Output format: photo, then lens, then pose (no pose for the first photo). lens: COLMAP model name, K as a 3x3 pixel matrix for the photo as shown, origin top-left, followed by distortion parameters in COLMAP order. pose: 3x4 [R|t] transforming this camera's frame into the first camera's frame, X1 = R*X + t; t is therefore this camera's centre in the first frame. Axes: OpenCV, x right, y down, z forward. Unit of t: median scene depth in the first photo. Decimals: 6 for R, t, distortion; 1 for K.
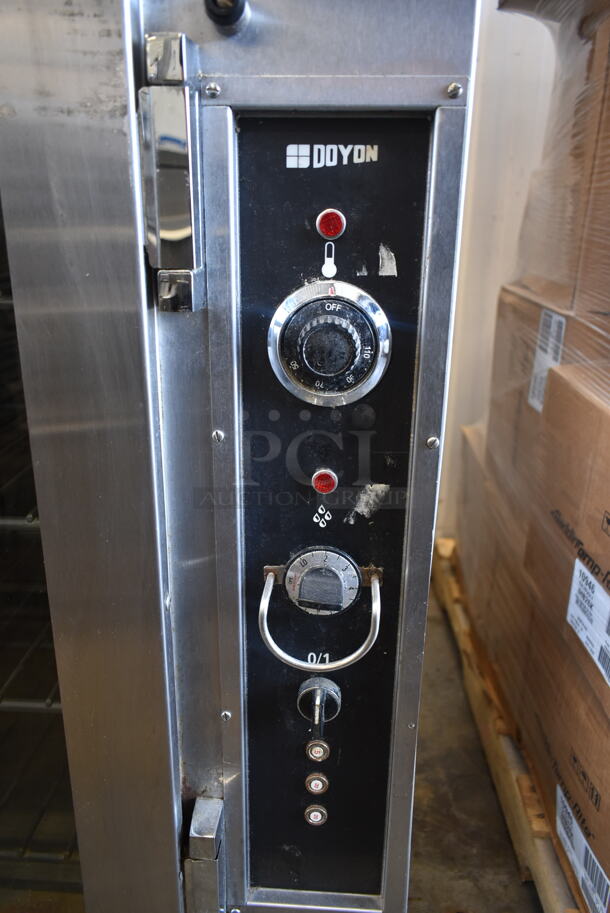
lens RADIAL K [[711.2, 0, 300.1], [0, 711.2, 454.3], [0, 0, 1]] dist [-0.010673, 0.002072]
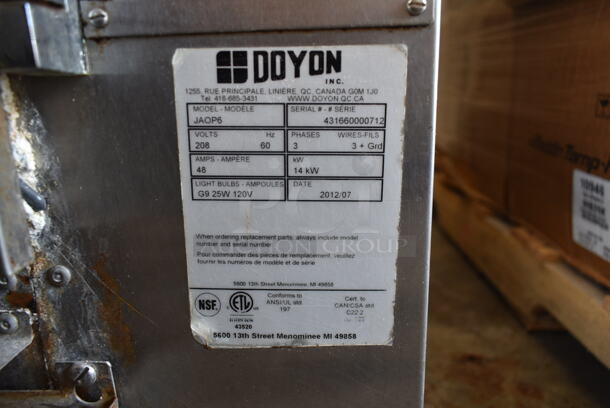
lens RADIAL K [[475.2, 0, 303.1], [0, 475.2, 206.0], [0, 0, 1]] dist [-0.010673, 0.002072]
pose [[0.998628, -0.049467, 0.017151, 0.049850], [0.050325, 0.997281, -0.053840, 0.997223], [-0.014441, 0.054629, 0.998402, 0.835273]]
